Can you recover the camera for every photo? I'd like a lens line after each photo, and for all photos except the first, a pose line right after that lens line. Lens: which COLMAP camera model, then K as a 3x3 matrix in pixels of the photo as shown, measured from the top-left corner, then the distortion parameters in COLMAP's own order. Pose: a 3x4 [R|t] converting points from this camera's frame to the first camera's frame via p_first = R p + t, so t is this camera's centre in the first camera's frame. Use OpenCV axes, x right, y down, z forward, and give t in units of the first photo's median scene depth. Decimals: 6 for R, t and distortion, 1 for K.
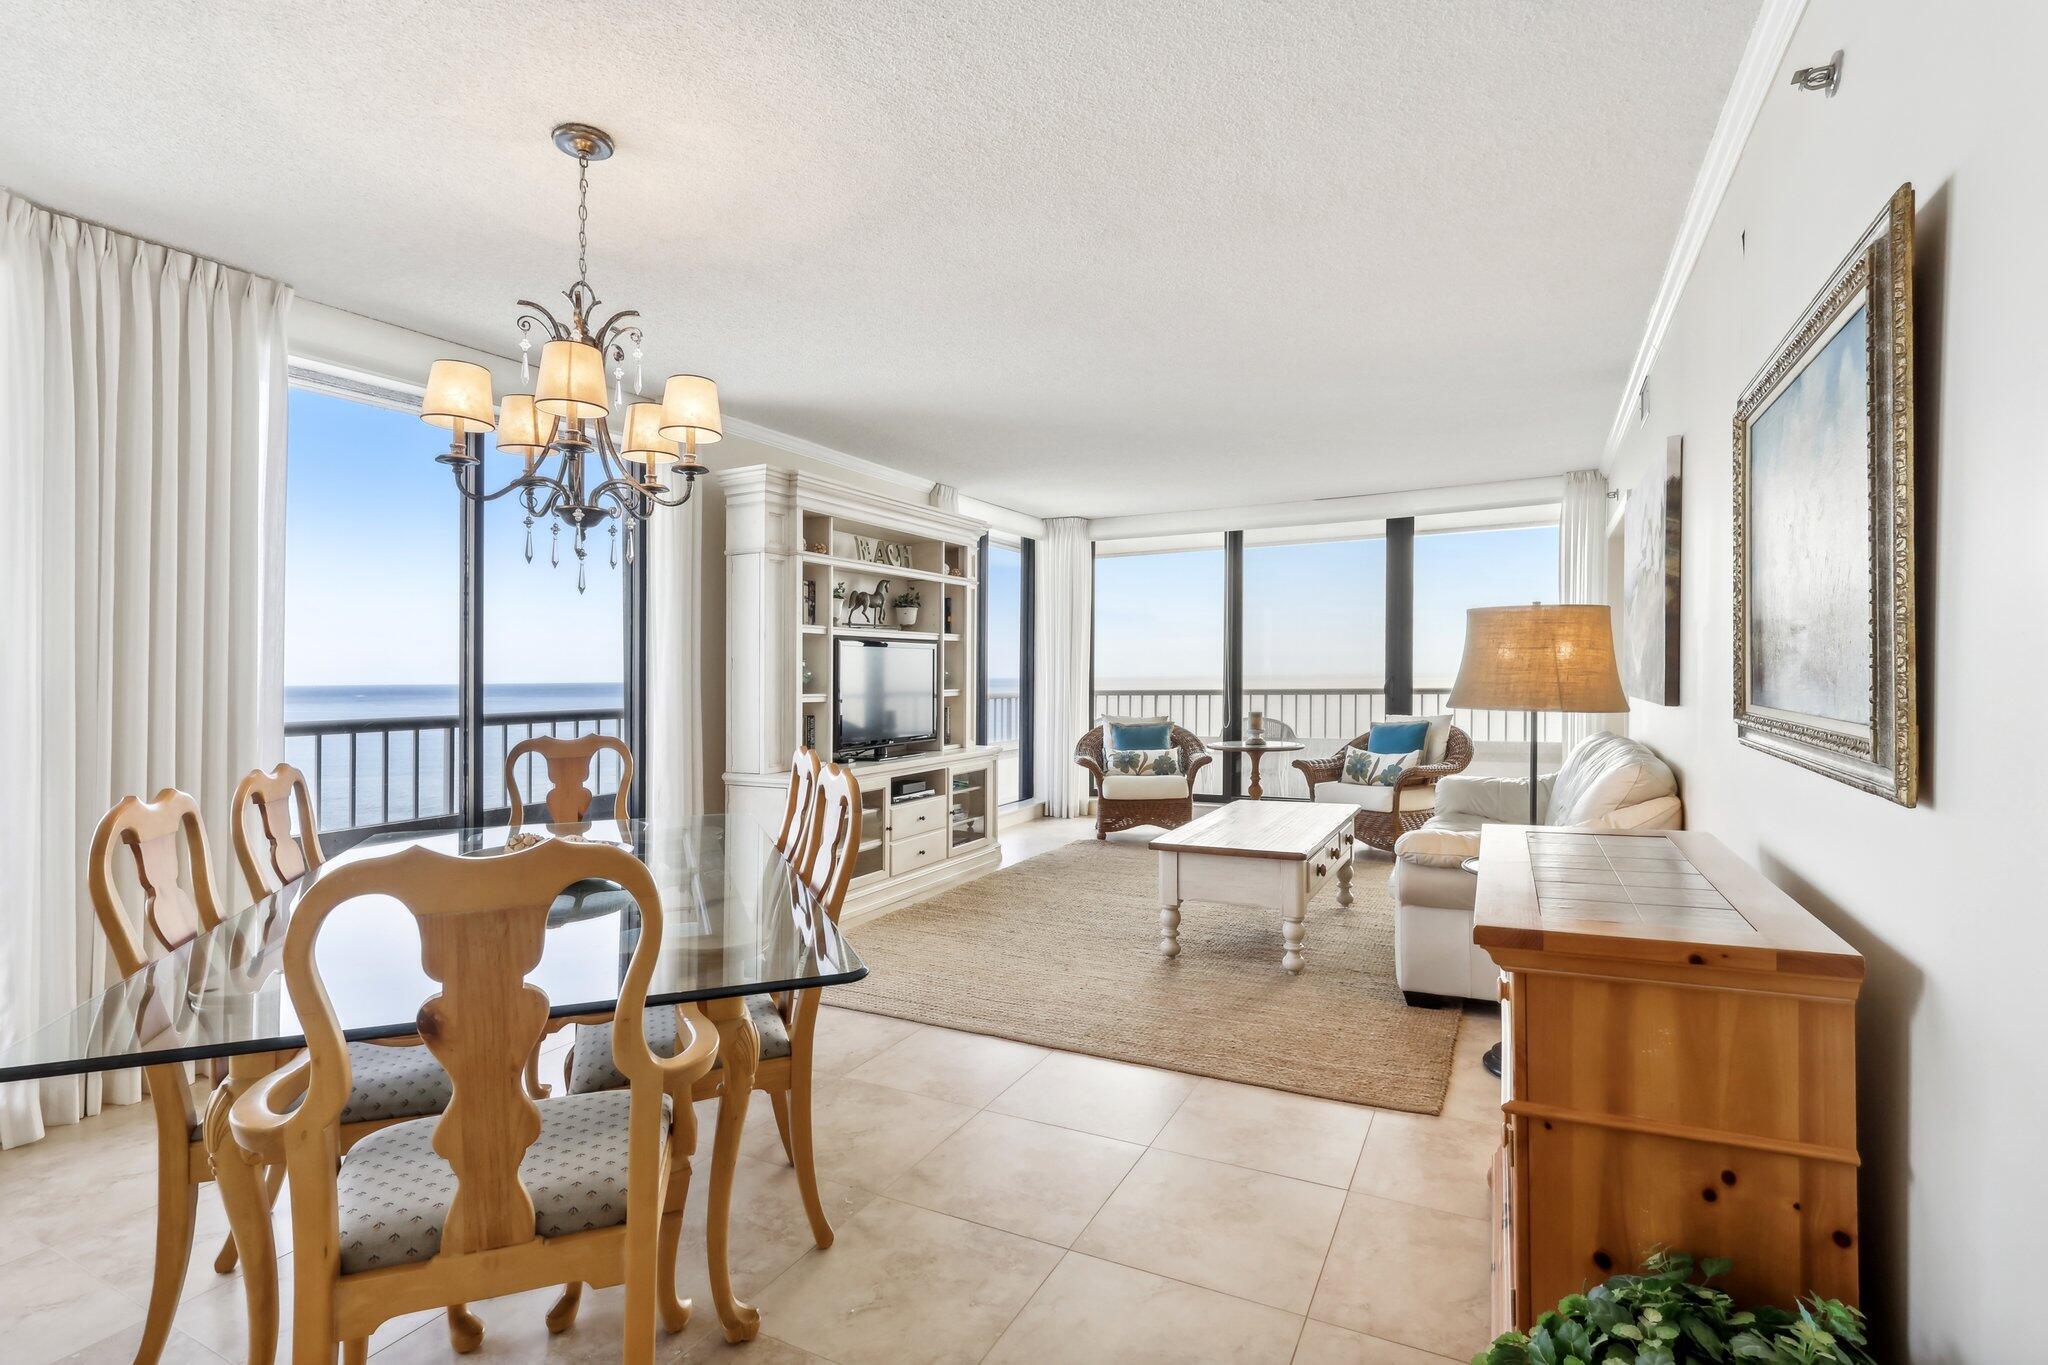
lens RADIAL K [[976.7, 0, 1019.9], [0, 976.7, 673.1], [0, 0, 1]] dist [-0.003149, 0.000133]
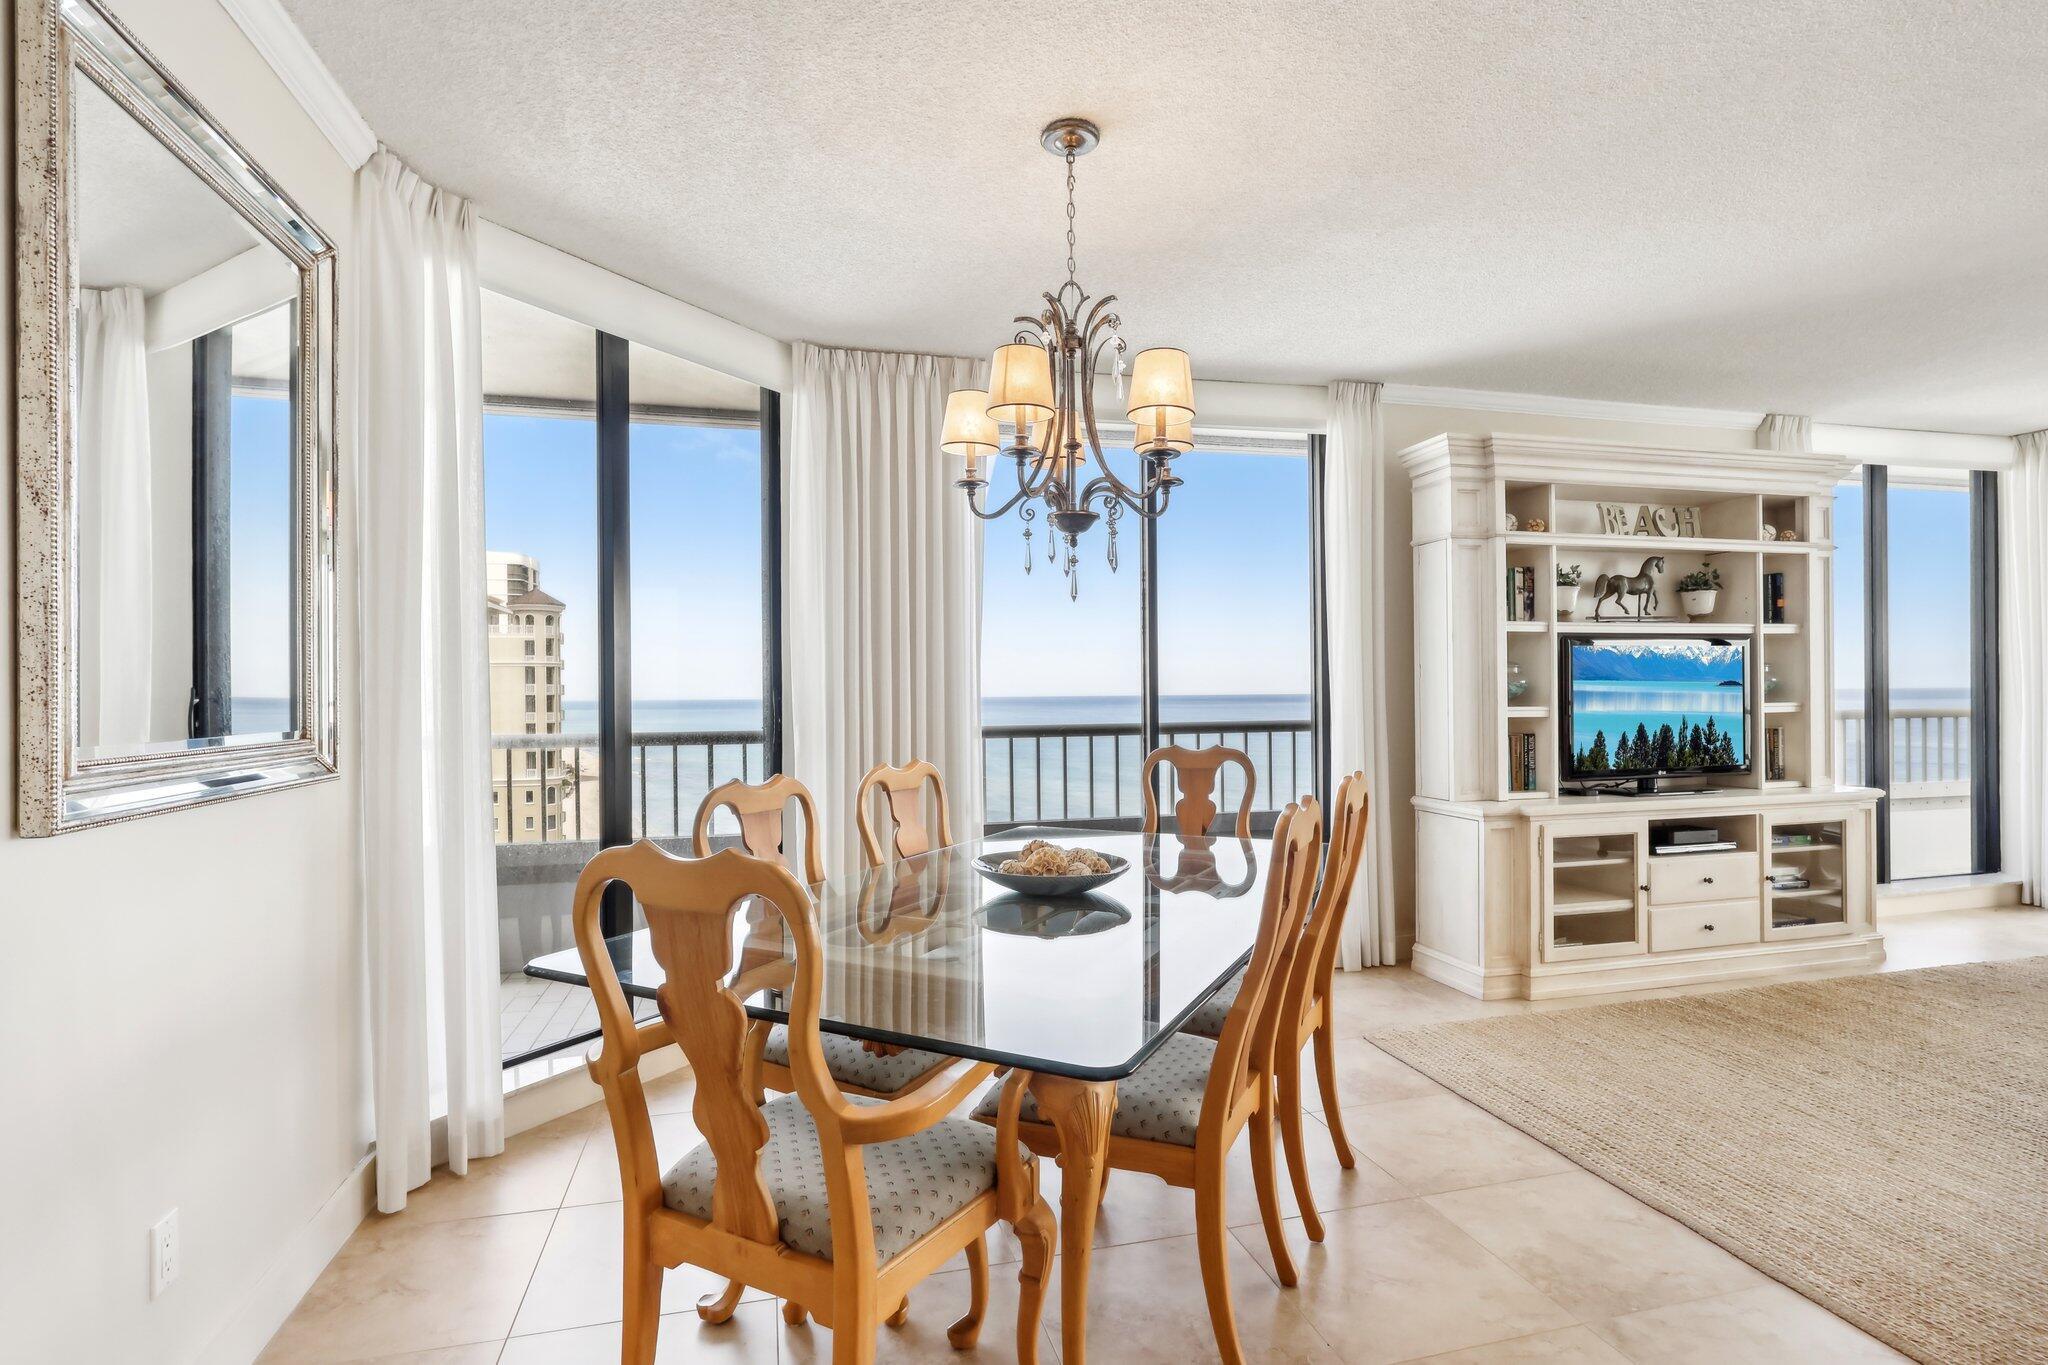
lens RADIAL K [[1000.9, 0, 1033.4], [0, 1000.9, 683.9], [0, 0, 1]] dist [-0.001508, 0.001348]
pose [[0.668905, -0.005978, -0.743324, 0.127580], [0.006247, 0.999978, -0.002421, 0.001638], [0.743322, -0.003024, 0.668927, 0.144063]]
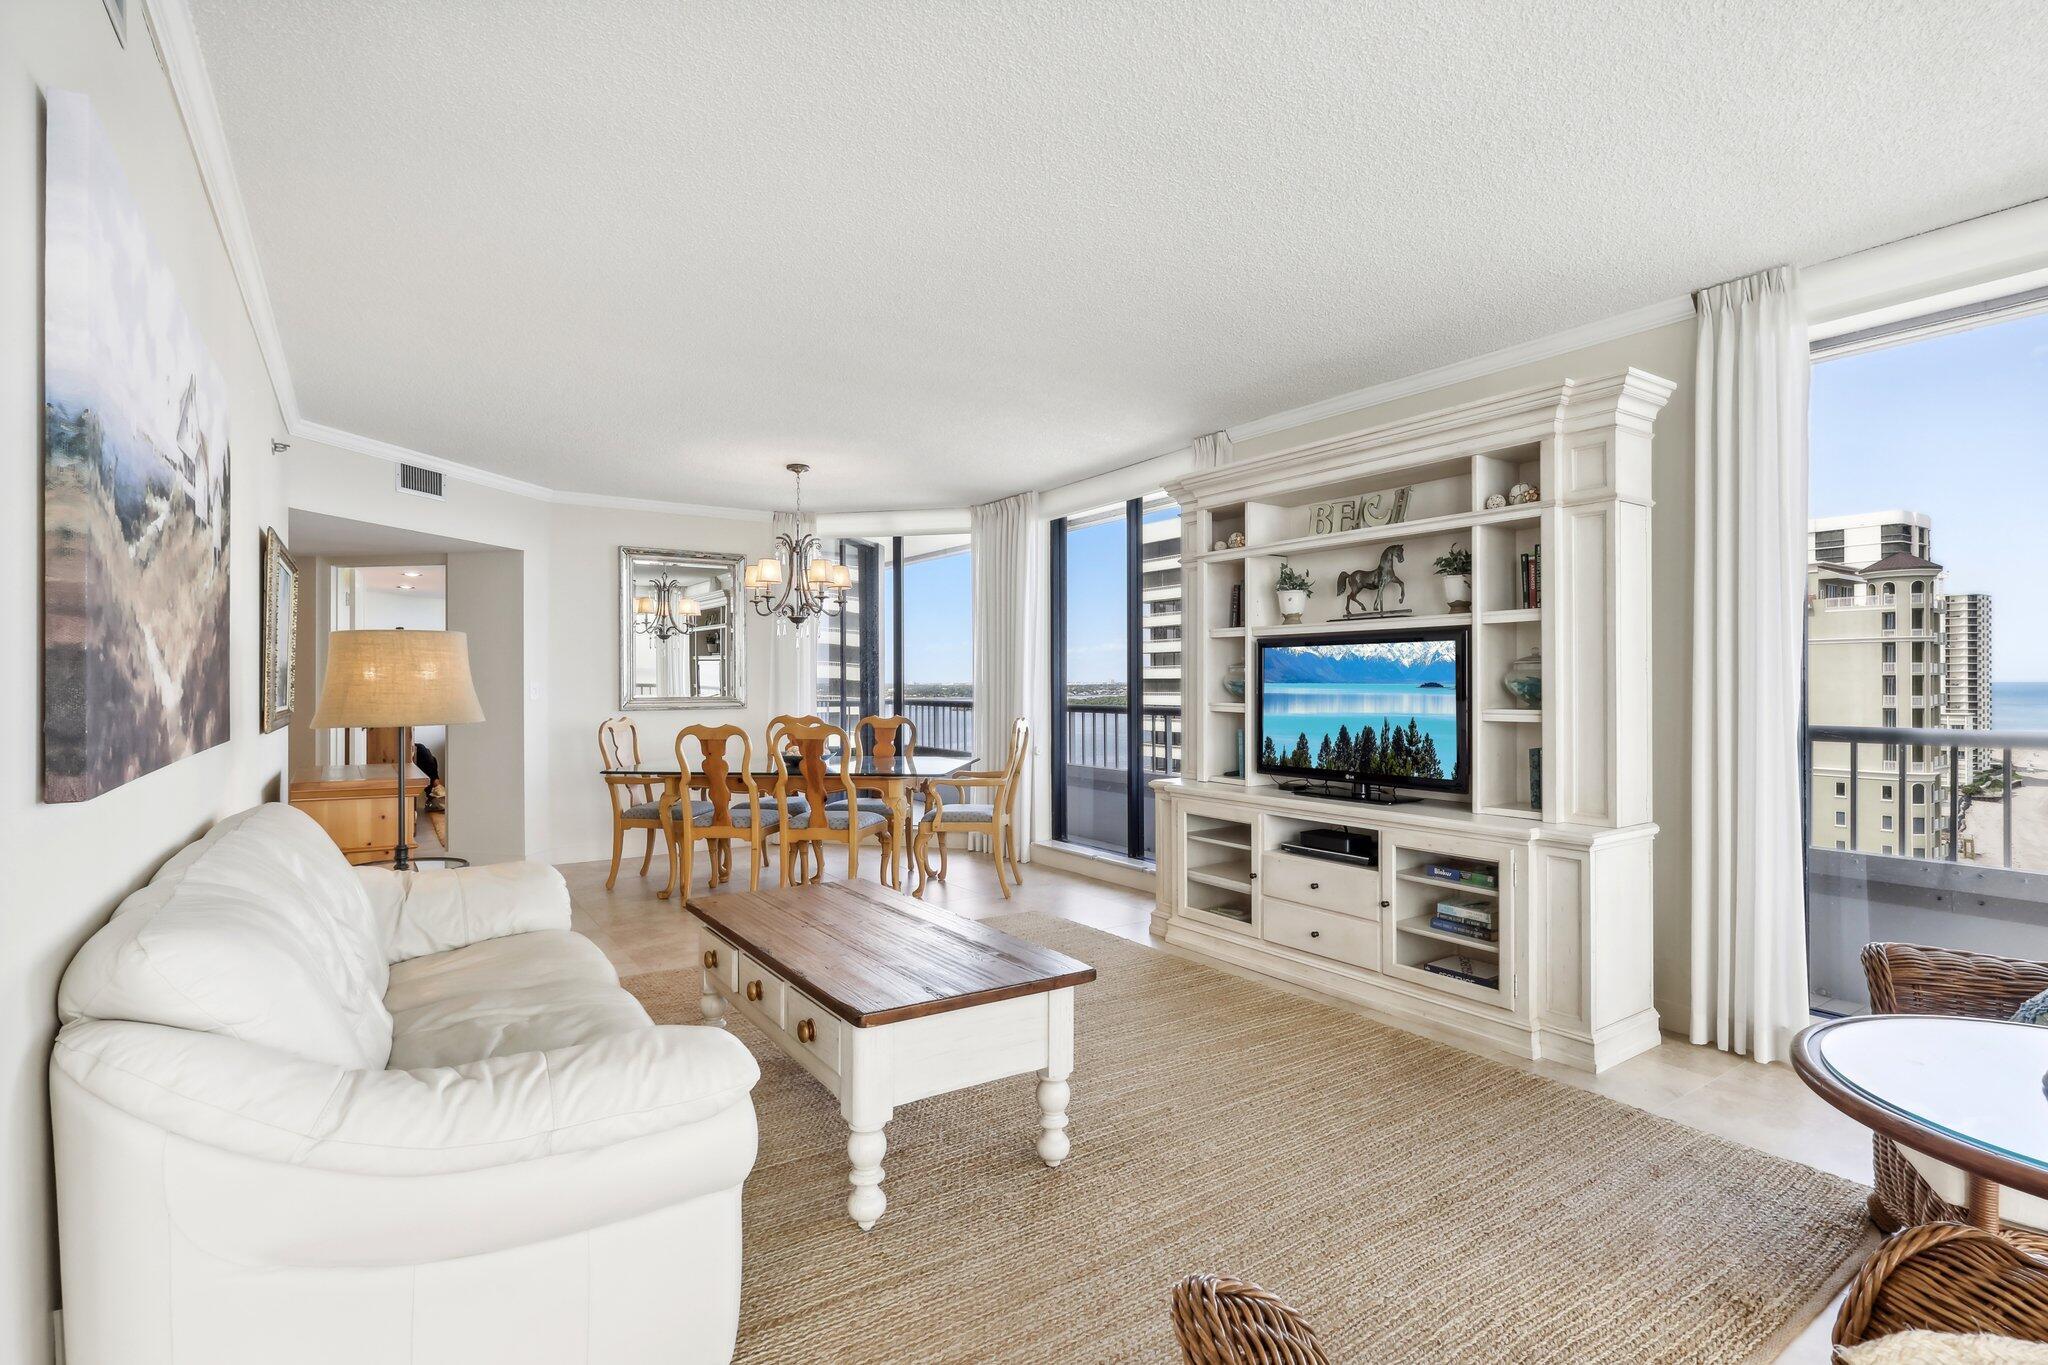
lens RADIAL K [[979.1, 0, 1024.0], [0, 979.1, 682.5], [0, 0, 1]] dist [-0.002707, -0.000238]
pose [[-0.475400, 0.010138, -0.879711, 0.670957], [0.008279, 0.999941, 0.007049, -0.006102], [0.879731, -0.003932, -0.475456, 1.235265]]
